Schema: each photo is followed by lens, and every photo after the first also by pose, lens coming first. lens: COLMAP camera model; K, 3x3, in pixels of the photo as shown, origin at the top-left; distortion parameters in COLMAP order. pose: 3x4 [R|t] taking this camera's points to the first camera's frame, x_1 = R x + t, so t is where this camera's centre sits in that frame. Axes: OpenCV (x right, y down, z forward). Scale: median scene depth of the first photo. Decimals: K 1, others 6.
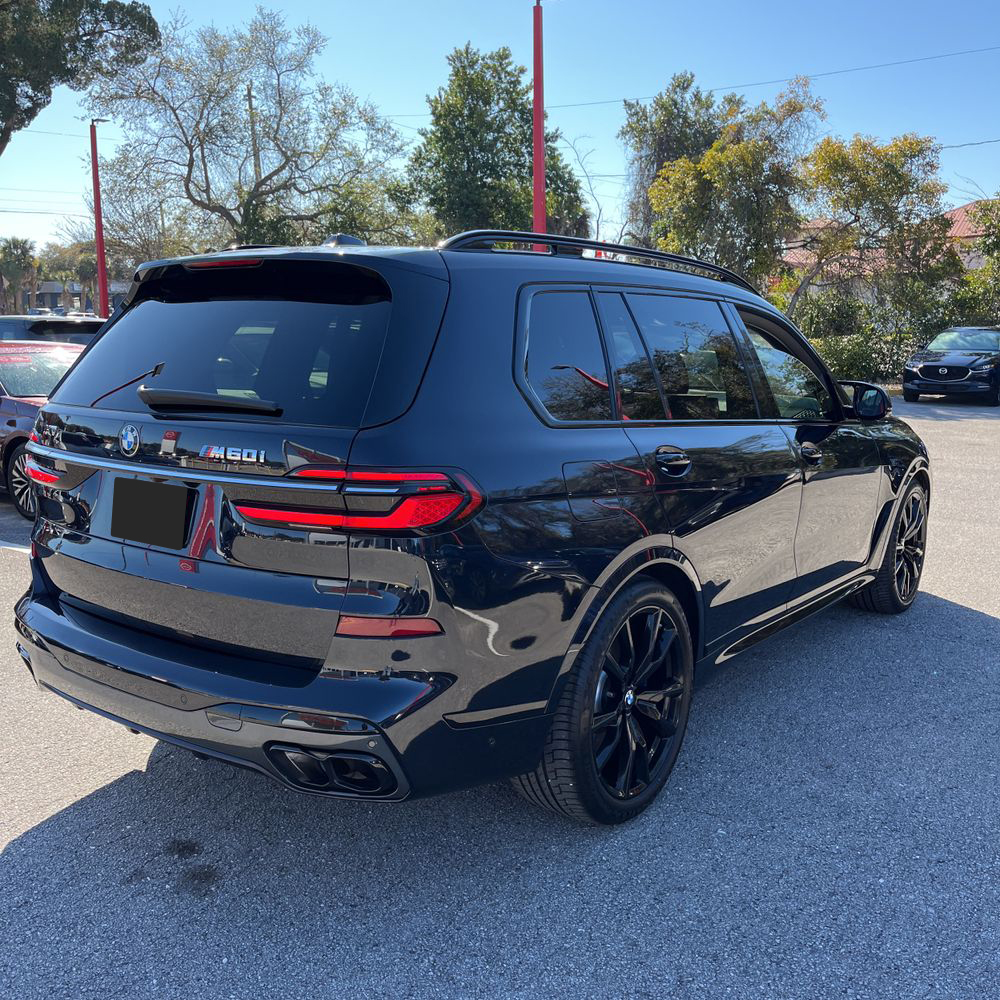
lens RADIAL K [[1042.9, 0, 500.0], [0, 1042.9, 500.0], [0, 0, 1]] dist [0.047873, -0.053236]
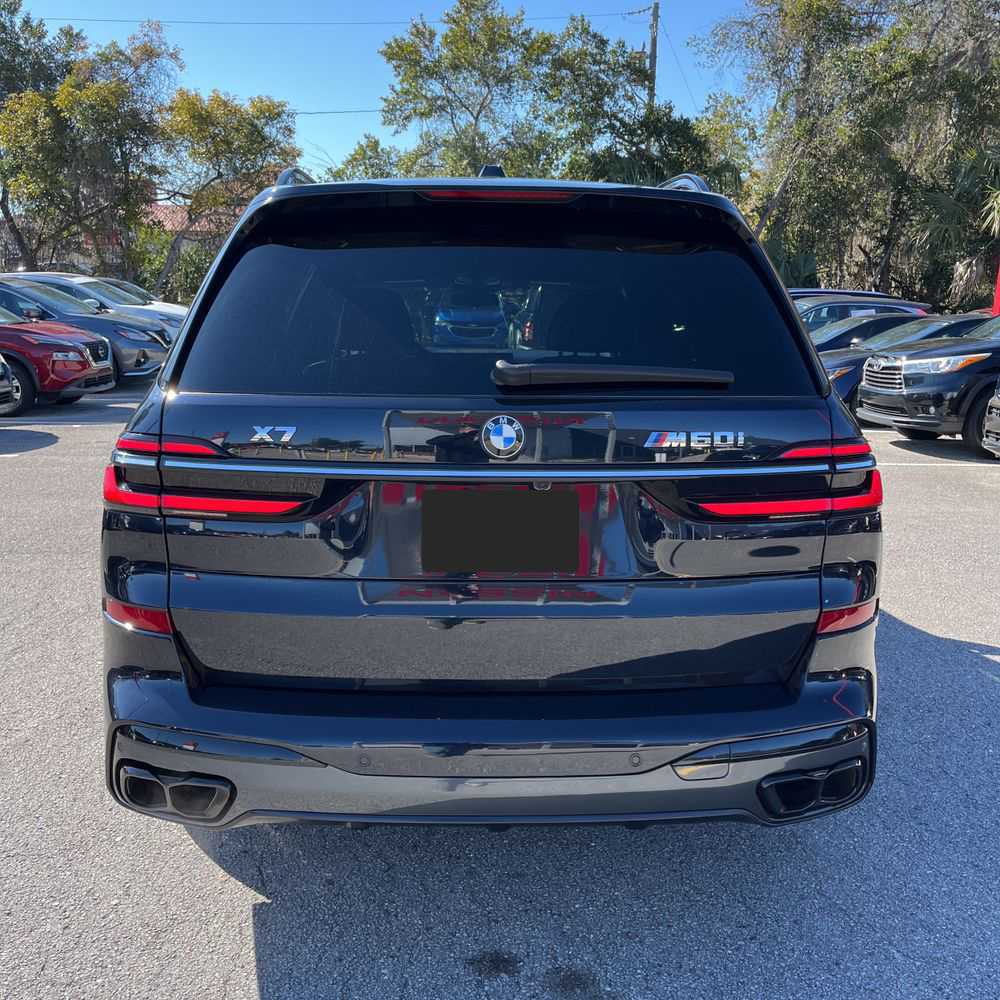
lens RADIAL K [[1015.1, 0, 500.0], [0, 1015.1, 500.0], [0, 0, 1]] dist [0.097168, -0.135359]
pose [[0.776412, -0.123536, 0.617999, -0.103797], [0.096038, 0.992340, 0.077710, -0.008900], [-0.622865, -0.000983, 0.782328, 0.059233]]
